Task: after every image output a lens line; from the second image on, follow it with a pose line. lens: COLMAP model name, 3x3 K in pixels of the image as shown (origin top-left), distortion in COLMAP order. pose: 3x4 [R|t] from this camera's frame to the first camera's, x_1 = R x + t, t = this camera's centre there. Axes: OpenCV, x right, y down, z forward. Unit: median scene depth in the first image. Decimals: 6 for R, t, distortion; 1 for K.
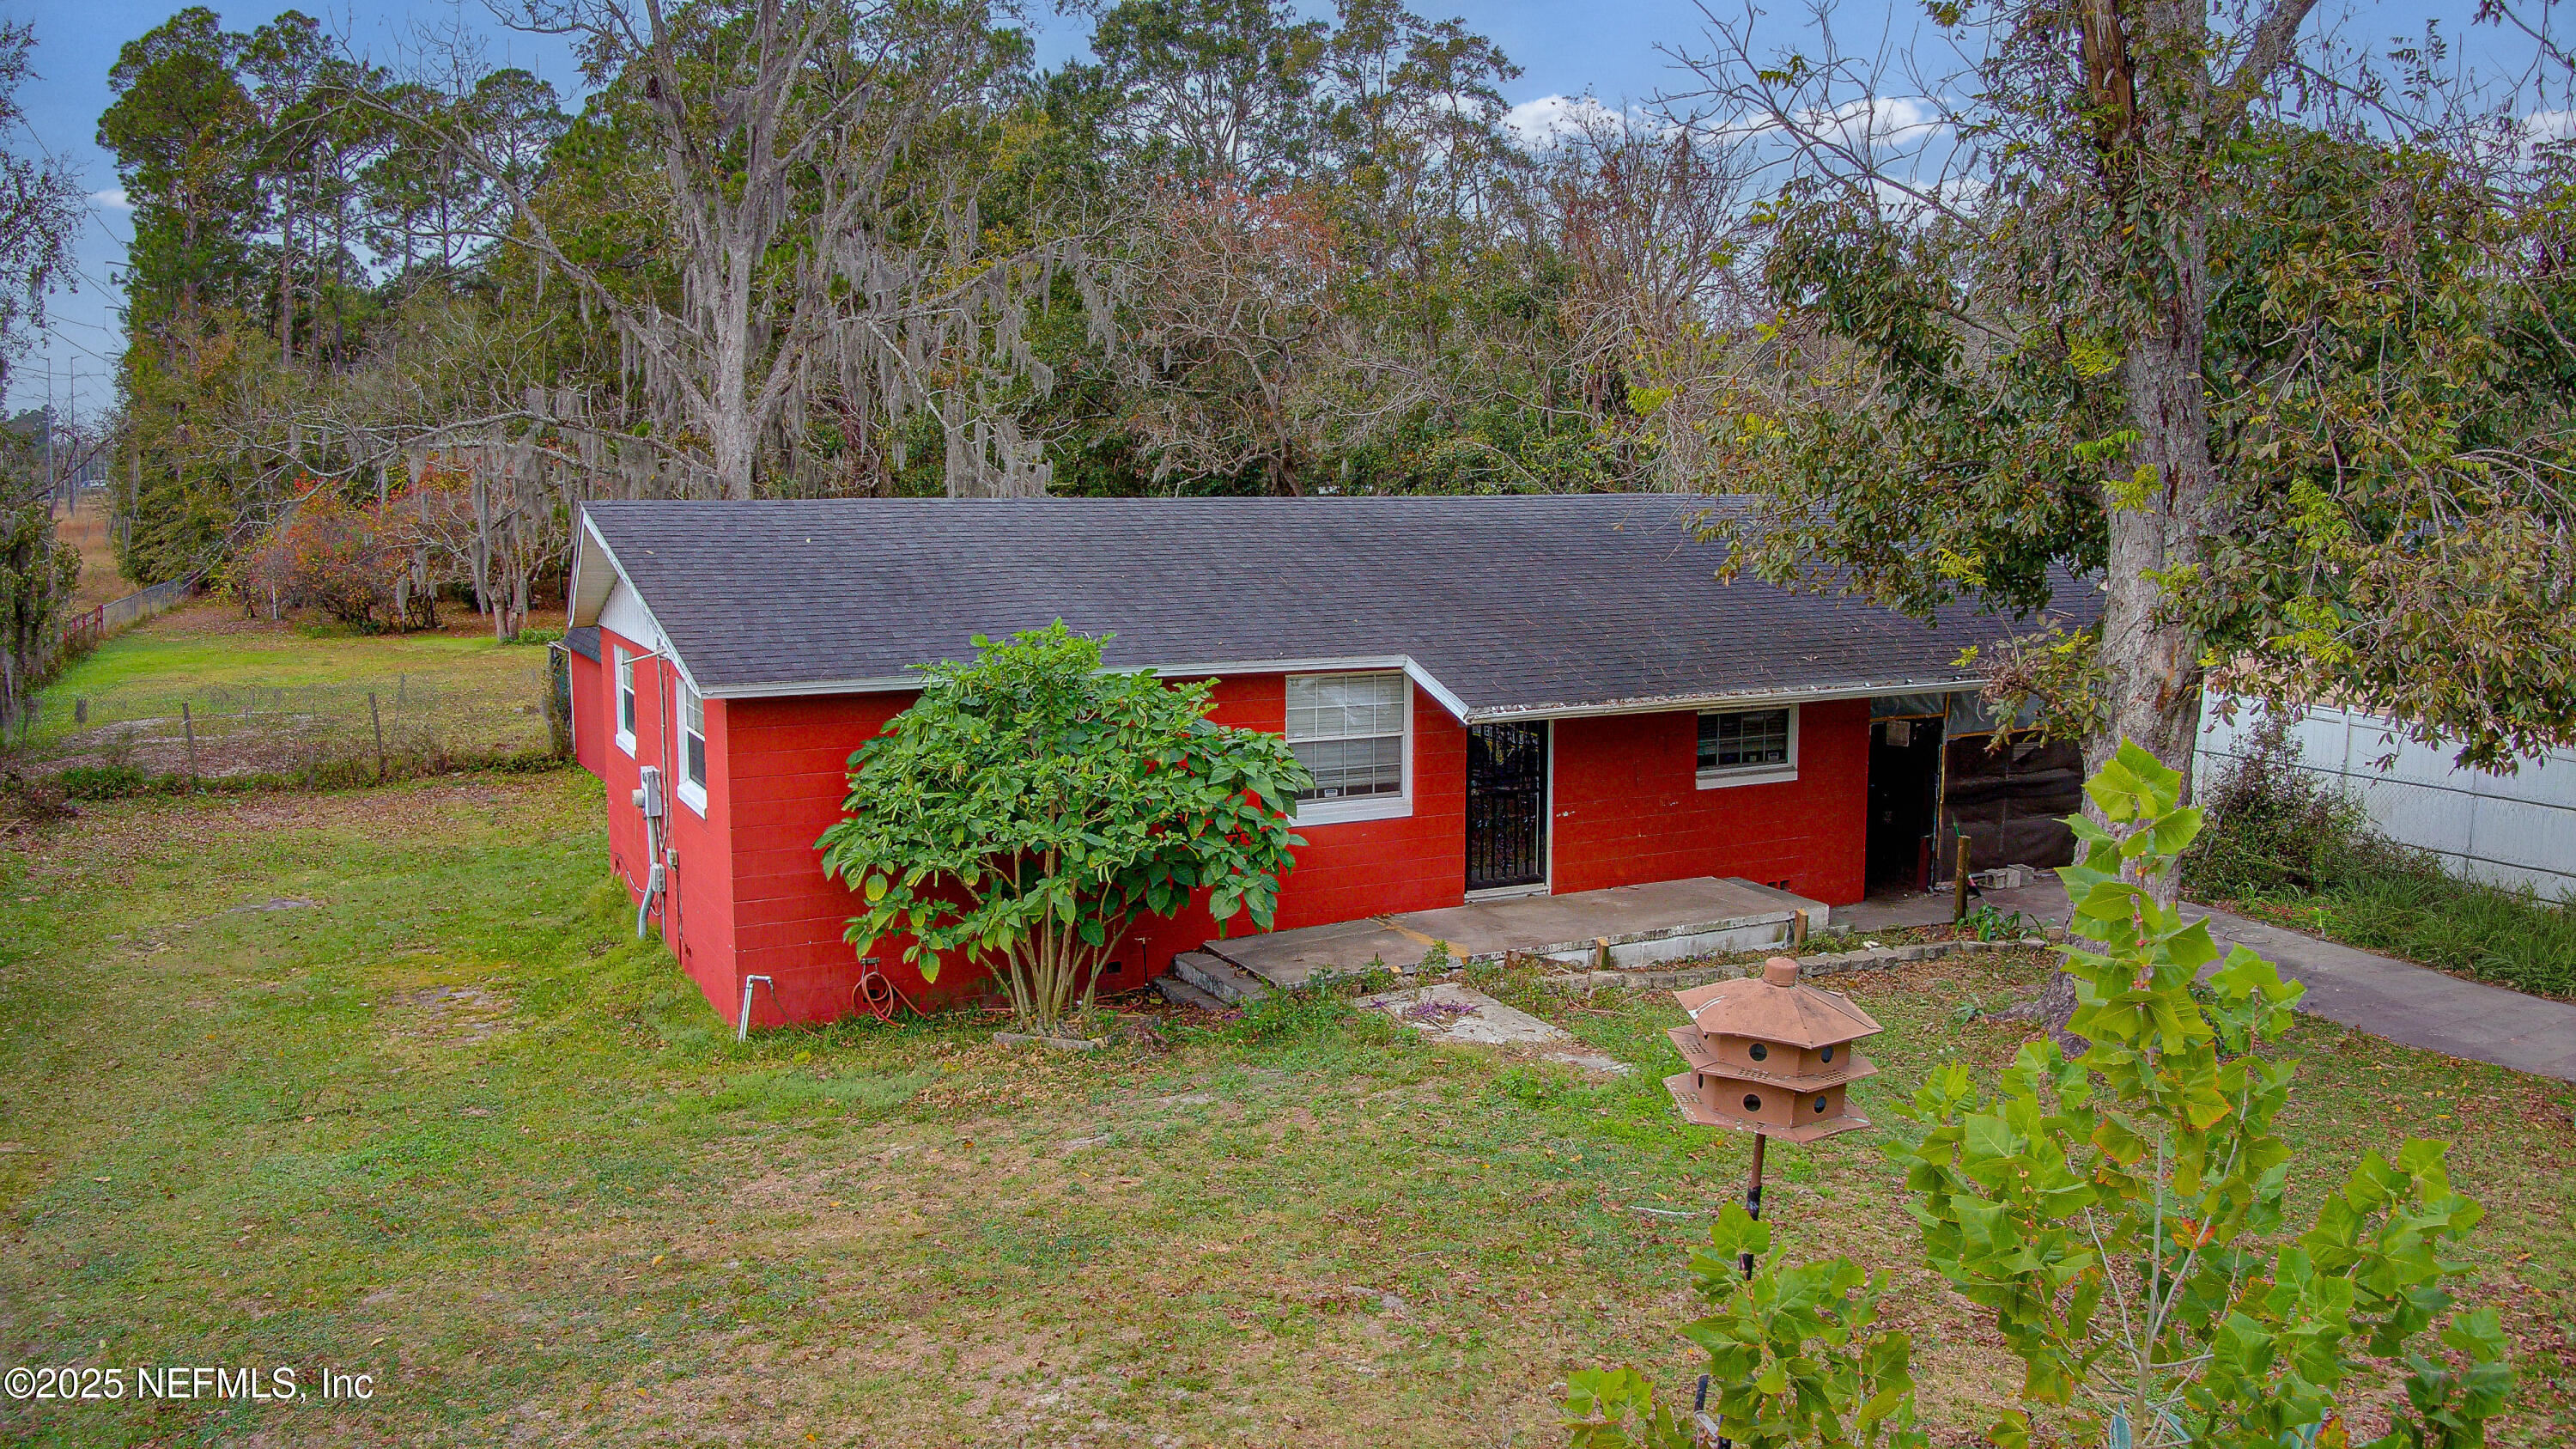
lens RADIAL K [[1993.7, 0, 1288.0], [0, 1993.7, 724.5], [0, 0, 1]] dist [-0.107109, -0.120635]
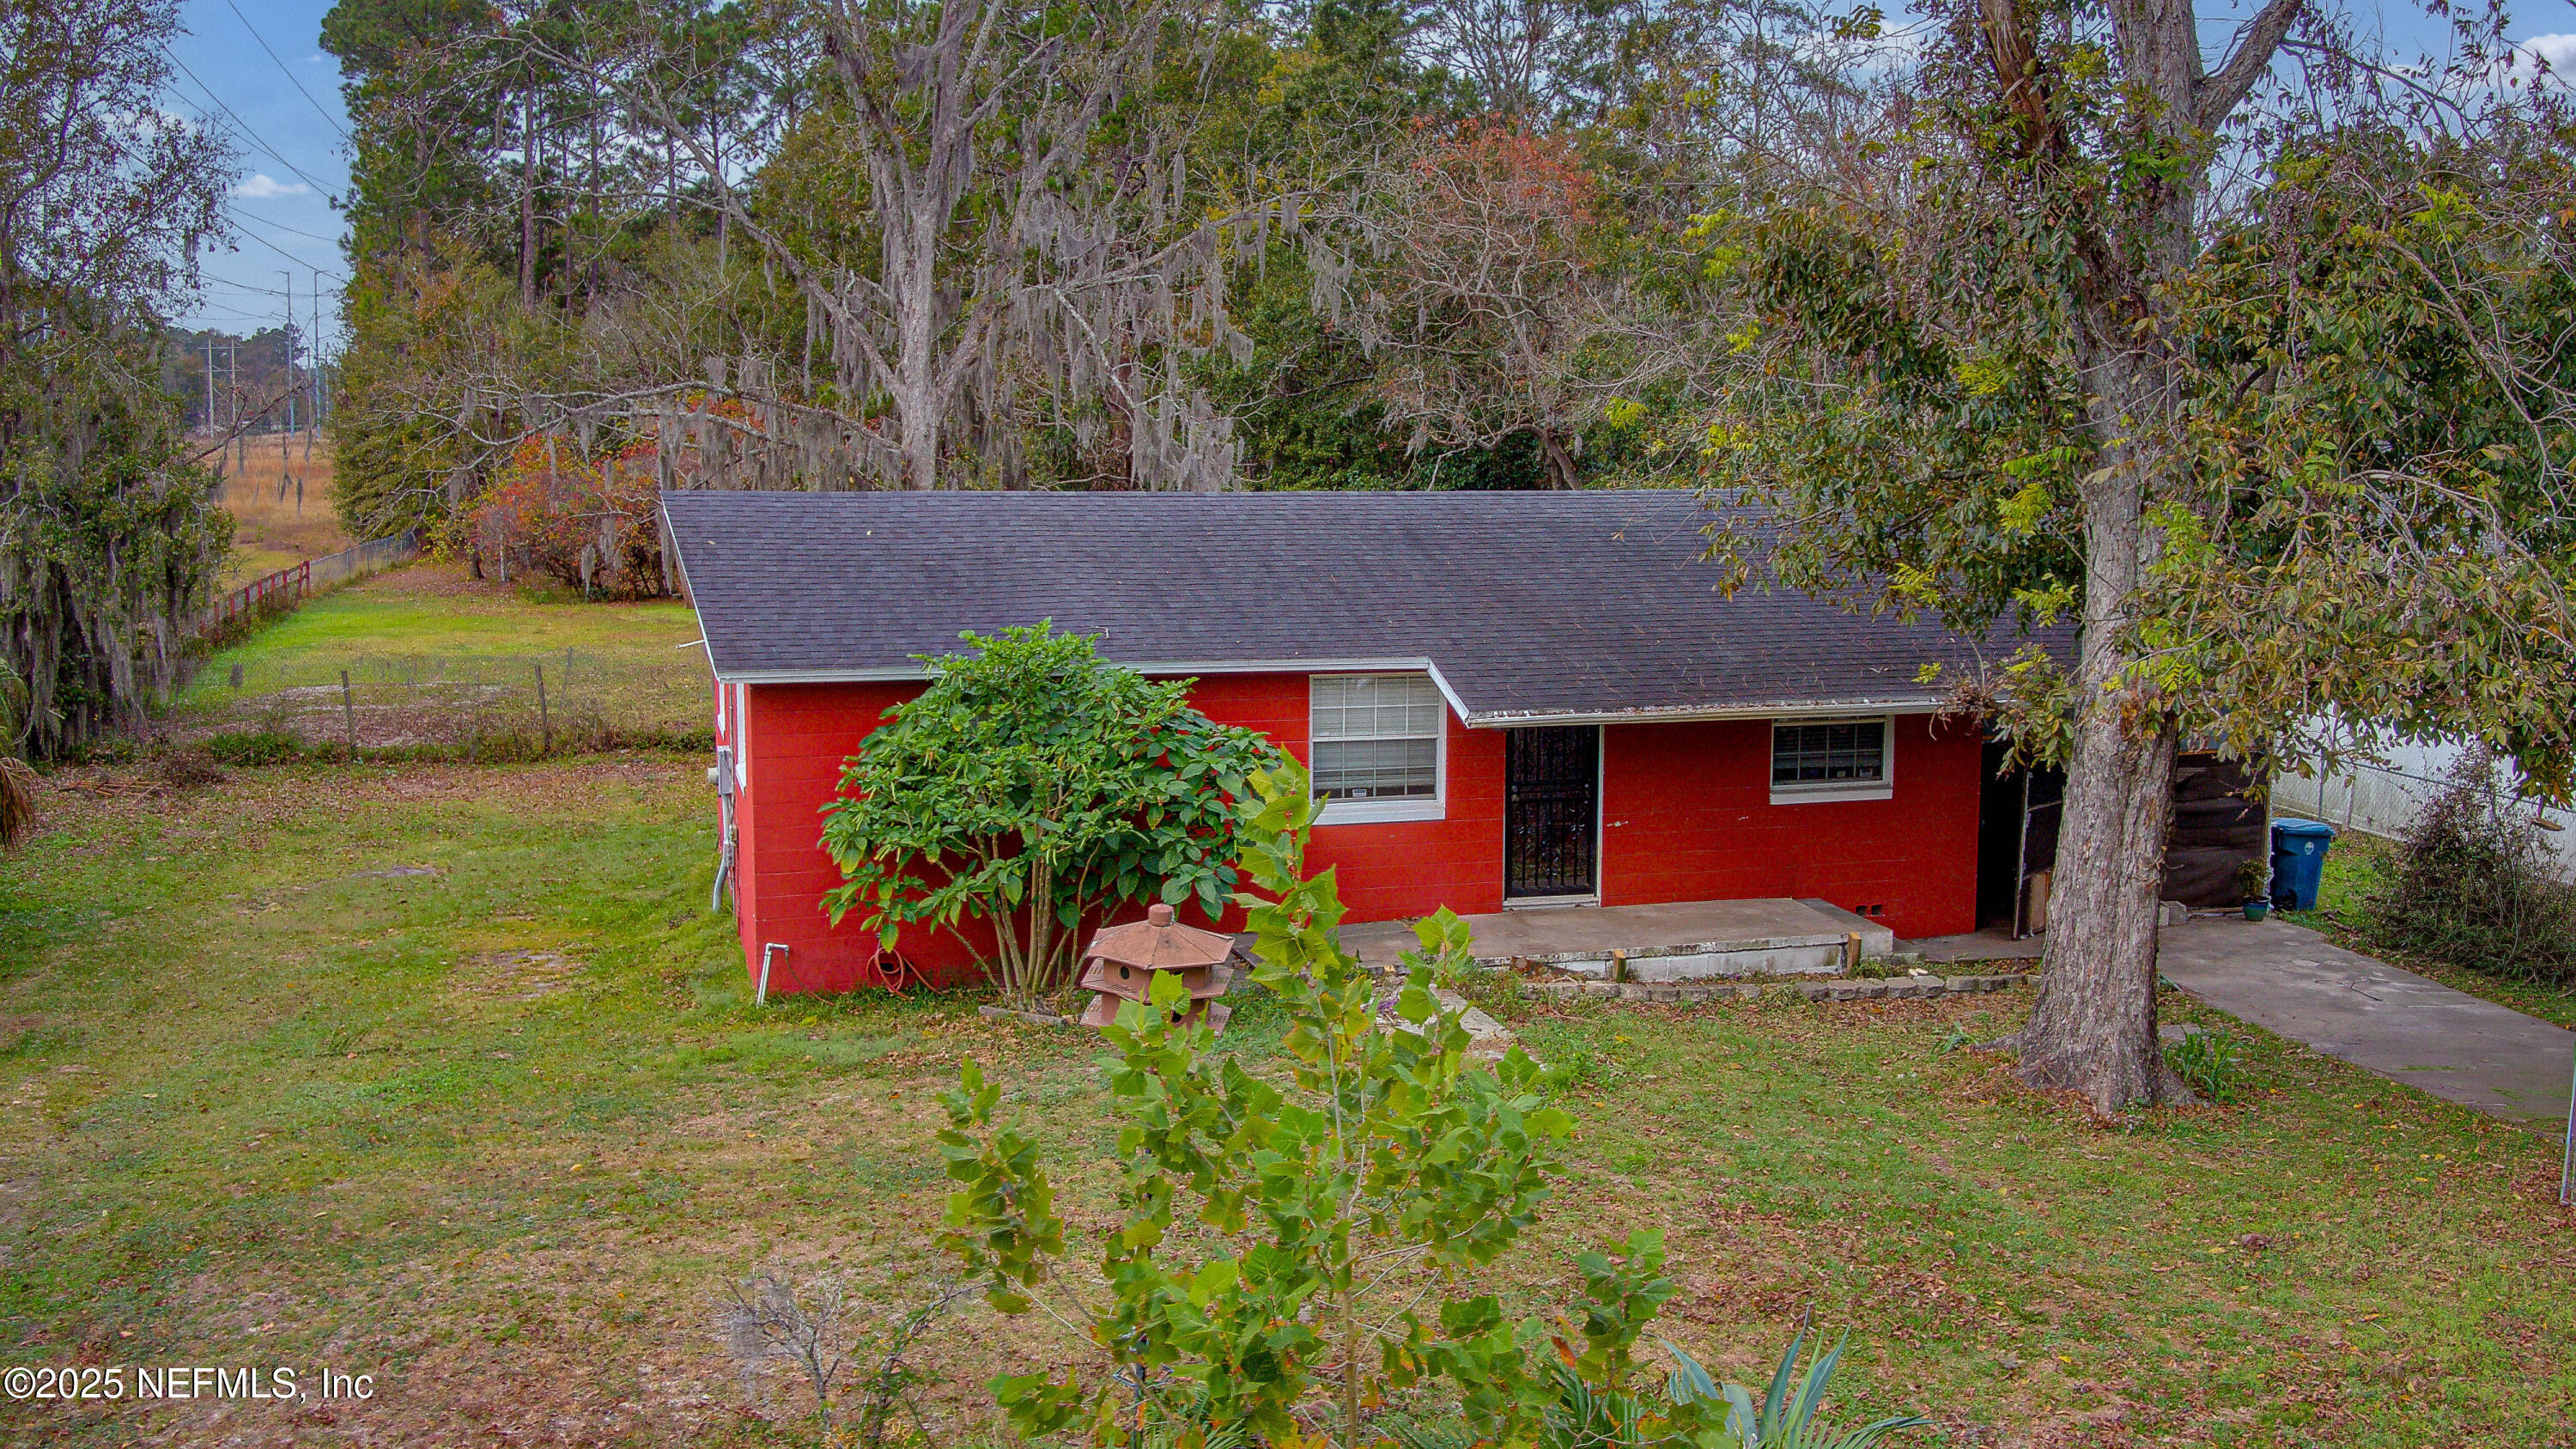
lens RADIAL K [[2355.2, 0, 1288.0], [0, 2355.2, 724.5], [0, 0, 1]] dist [-0.009842, -0.344908]
pose [[0.982635, 0.028948, -0.183274, 0.182101], [-0.028709, 0.999580, 0.003958, -0.003439], [0.183312, 0.001373, 0.983054, -0.156005]]
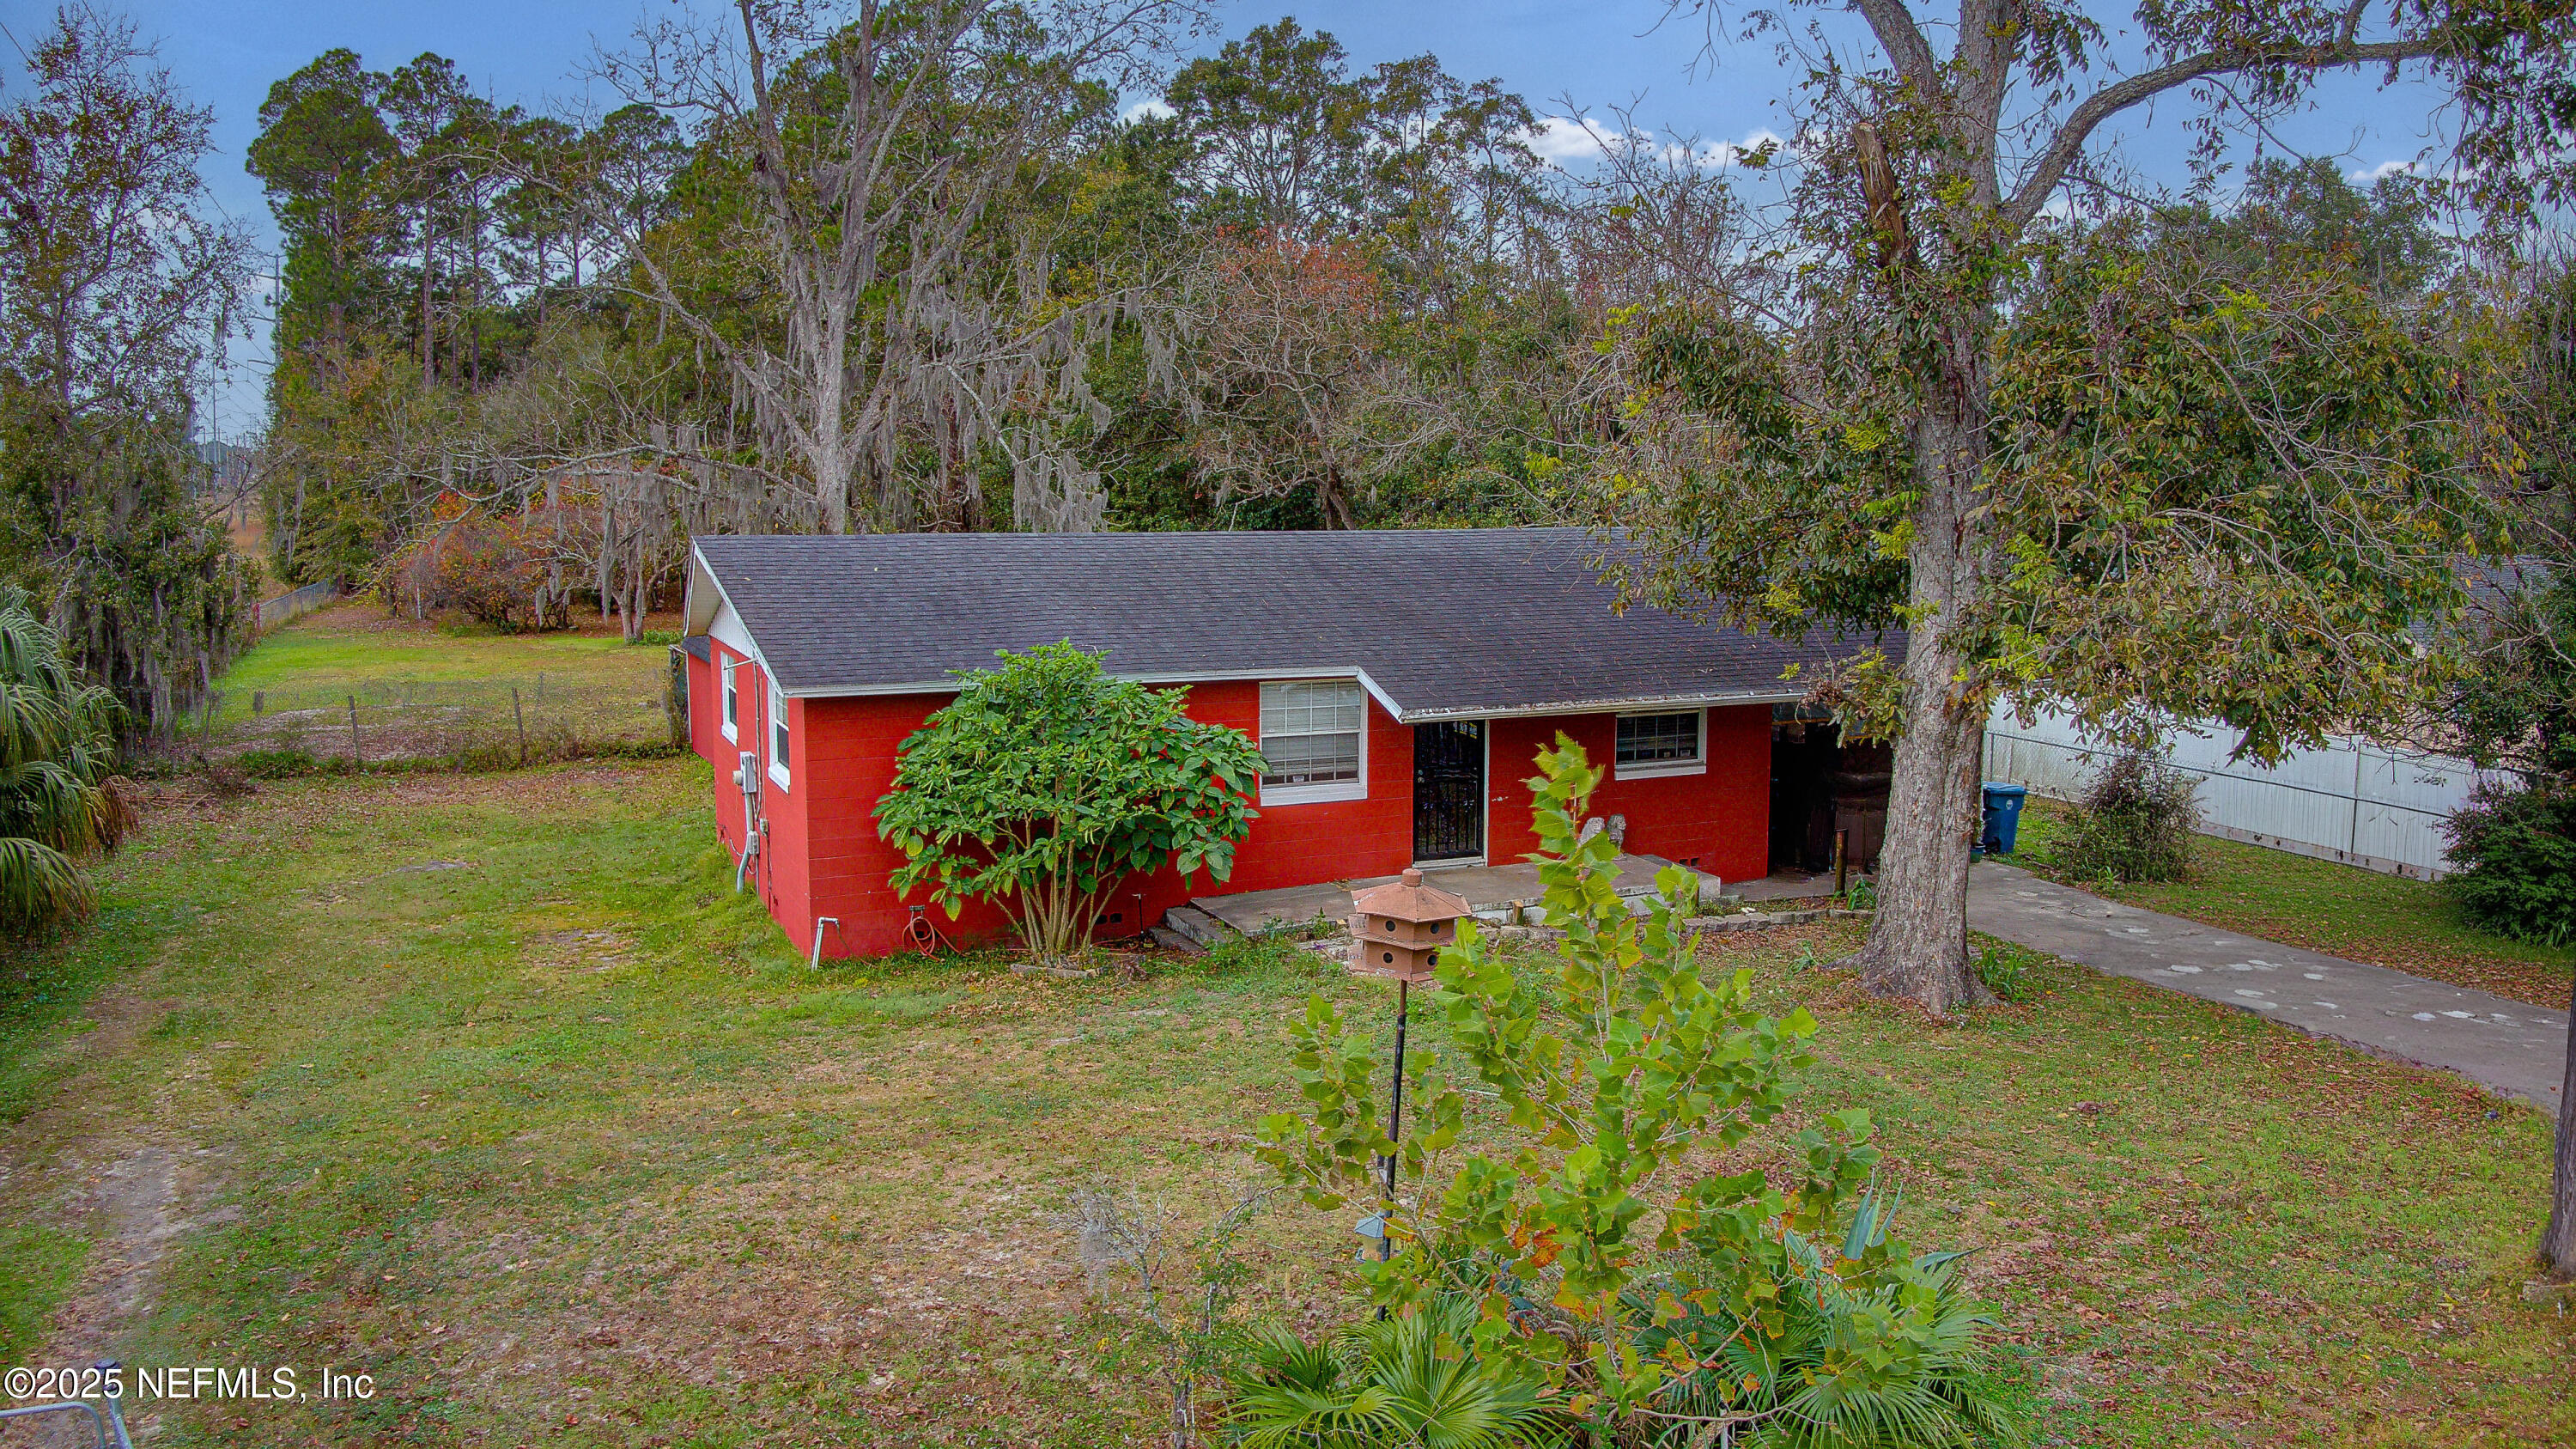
lens RADIAL K [[1936.6, 0, 1288.0], [0, 1936.6, 724.5], [0, 0, 1]] dist [-0.085917, -0.156790]
pose [[0.998708, 0.008983, -0.050018, 0.066643], [-0.008960, 0.999960, 0.000681, 0.000366], [0.050022, -0.000232, 0.998748, -0.165754]]
